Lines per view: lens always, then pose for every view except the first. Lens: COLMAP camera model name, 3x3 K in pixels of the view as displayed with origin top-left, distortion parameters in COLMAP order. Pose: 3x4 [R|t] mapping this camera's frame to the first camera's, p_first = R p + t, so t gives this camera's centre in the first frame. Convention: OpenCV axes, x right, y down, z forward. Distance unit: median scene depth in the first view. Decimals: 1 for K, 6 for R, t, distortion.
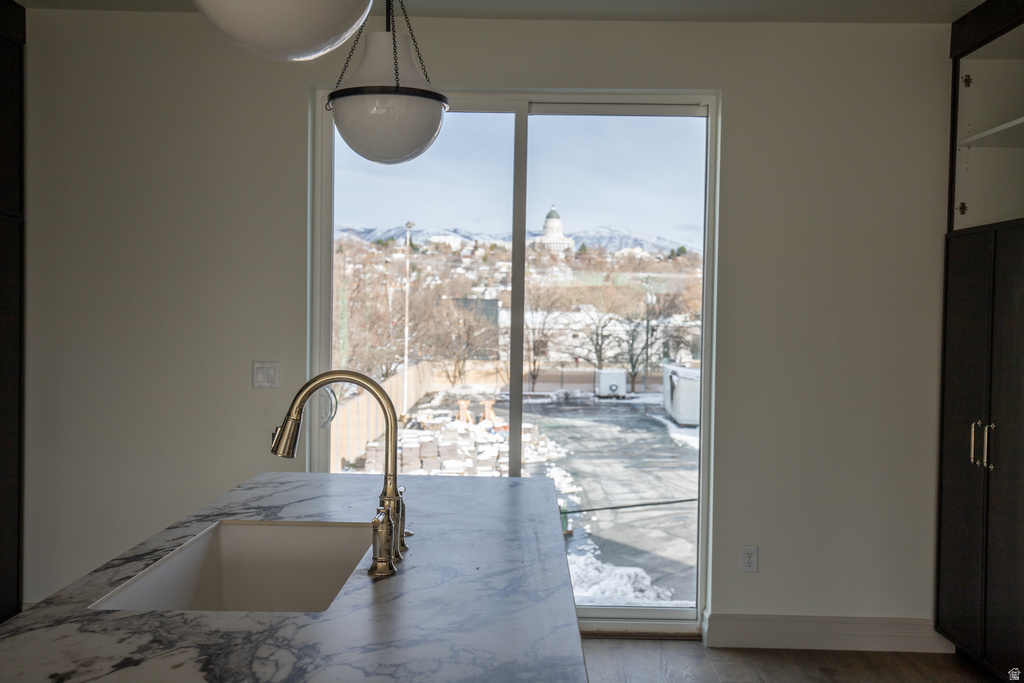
lens RADIAL K [[965.5, 0, 514.7], [0, 965.5, 340.4], [0, 0, 1]] dist [0.006116, 0.005836]
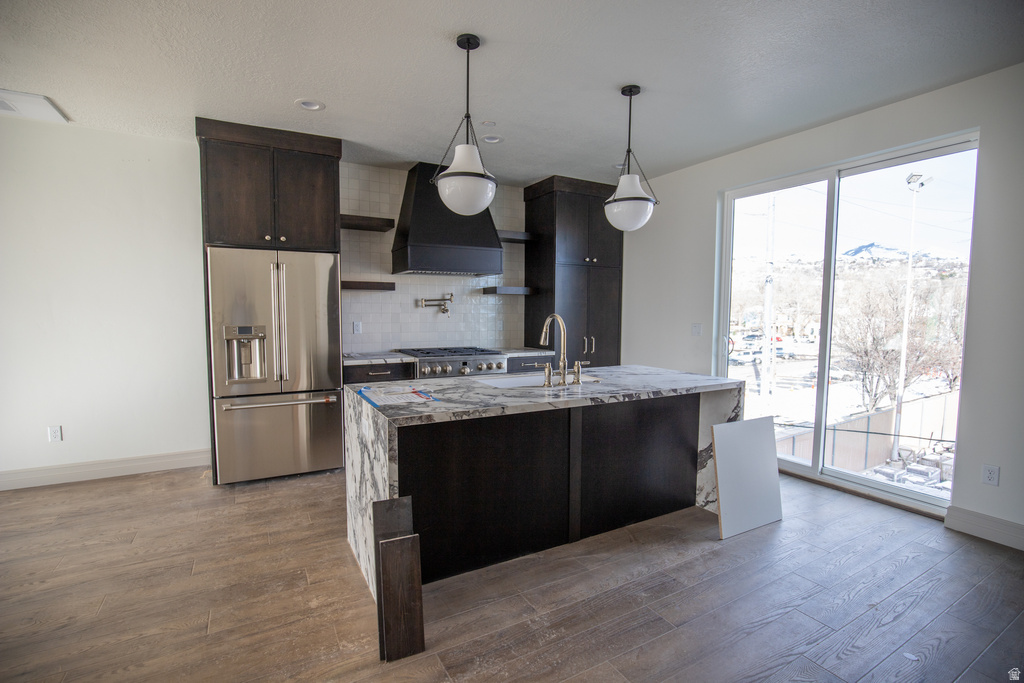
lens RADIAL K [[471.9, 0, 512.2], [0, 471.9, 346.5], [0, 0, 1]] dist [-0.038452, 0.008240]
pose [[0.496660, 0.049761, -0.866518, 0.450541], [-0.018406, 0.998734, 0.046805, 0.030911], [0.867750, -0.007297, 0.496947, 0.109264]]
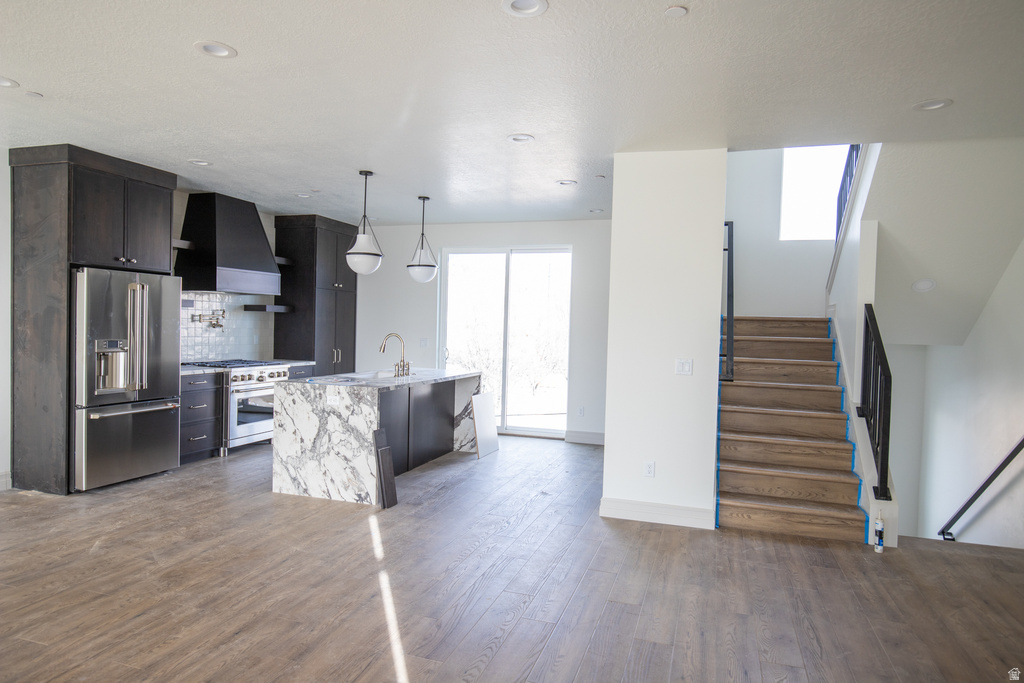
lens RADIAL K [[620.5, 0, 509.4], [0, 620.5, 341.7], [0, 0, 1]] dist [0.000826, 0.000148]
pose [[0.950267, 0.015451, -0.311051, 0.598129], [-0.018002, 0.999824, -0.005332, 0.037085], [0.310914, 0.010666, 0.950378, -0.766193]]
